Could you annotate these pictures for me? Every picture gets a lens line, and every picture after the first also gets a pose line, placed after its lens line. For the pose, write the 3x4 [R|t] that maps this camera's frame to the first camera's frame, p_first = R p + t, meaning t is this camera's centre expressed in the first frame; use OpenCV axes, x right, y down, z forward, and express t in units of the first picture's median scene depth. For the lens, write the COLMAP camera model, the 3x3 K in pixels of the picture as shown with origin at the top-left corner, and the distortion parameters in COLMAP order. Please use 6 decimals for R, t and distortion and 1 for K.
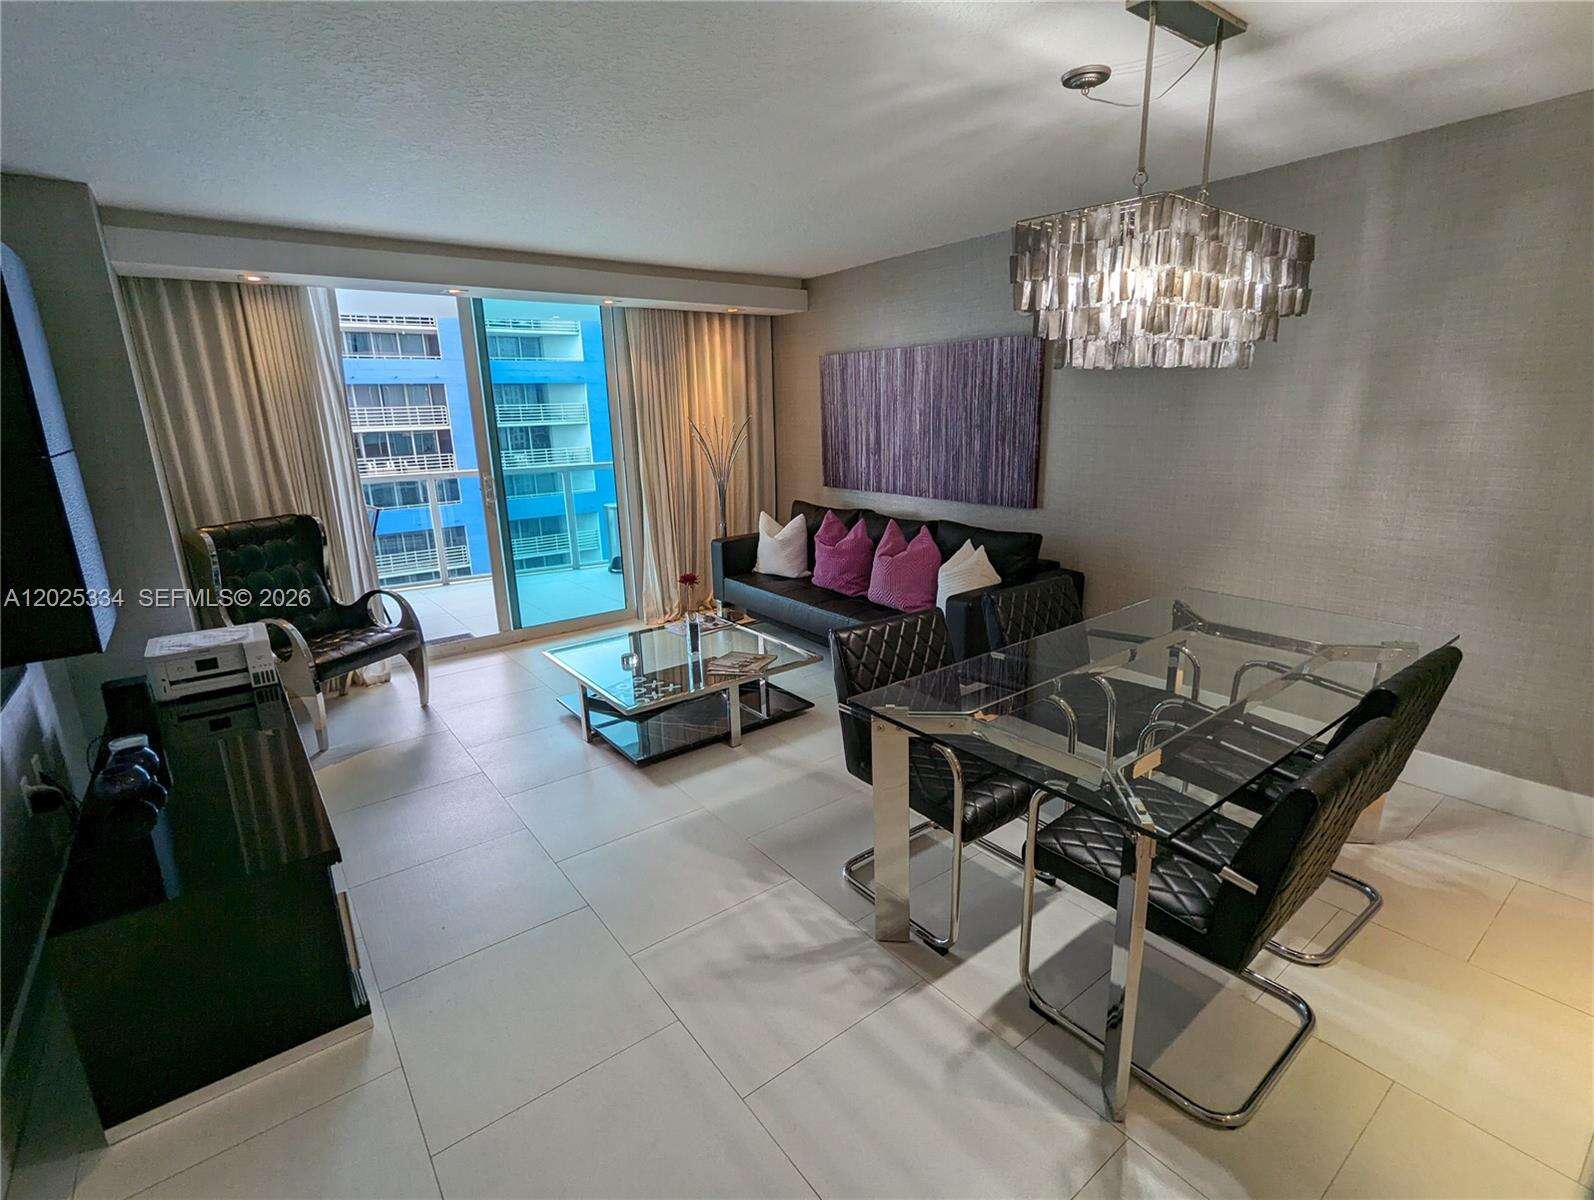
lens RADIAL K [[753.6, 0, 796.2], [0, 753.6, 596.9], [0, 0, 1]] dist [-0.002368, -0.000964]
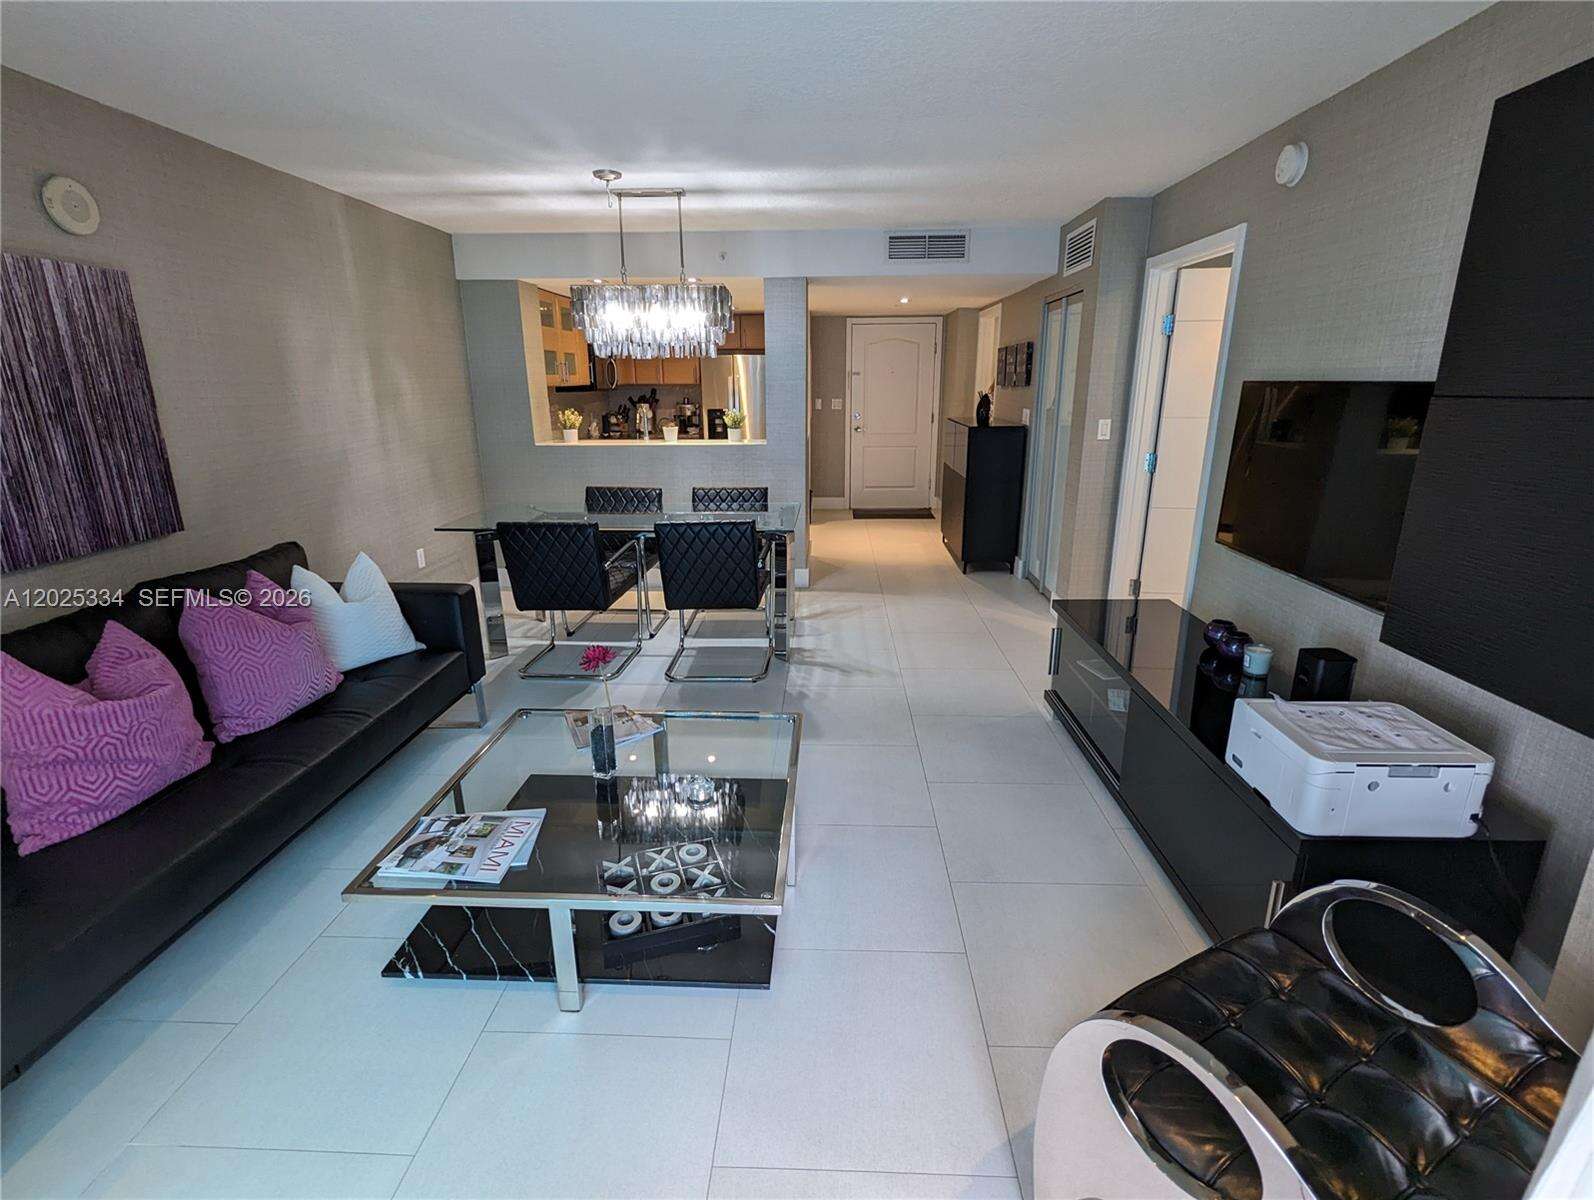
lens RADIAL K [[753.6, 0, 797.0], [0, 753.6, 596.3], [0, 0, 1]] dist [-0.002368, -0.000964]
pose [[-0.768477, -0.148675, 0.622366, -0.559164], [0.180172, 0.883004, 0.433408, -0.262829], [-0.613988, 0.445197, -0.651781, 1.136409]]
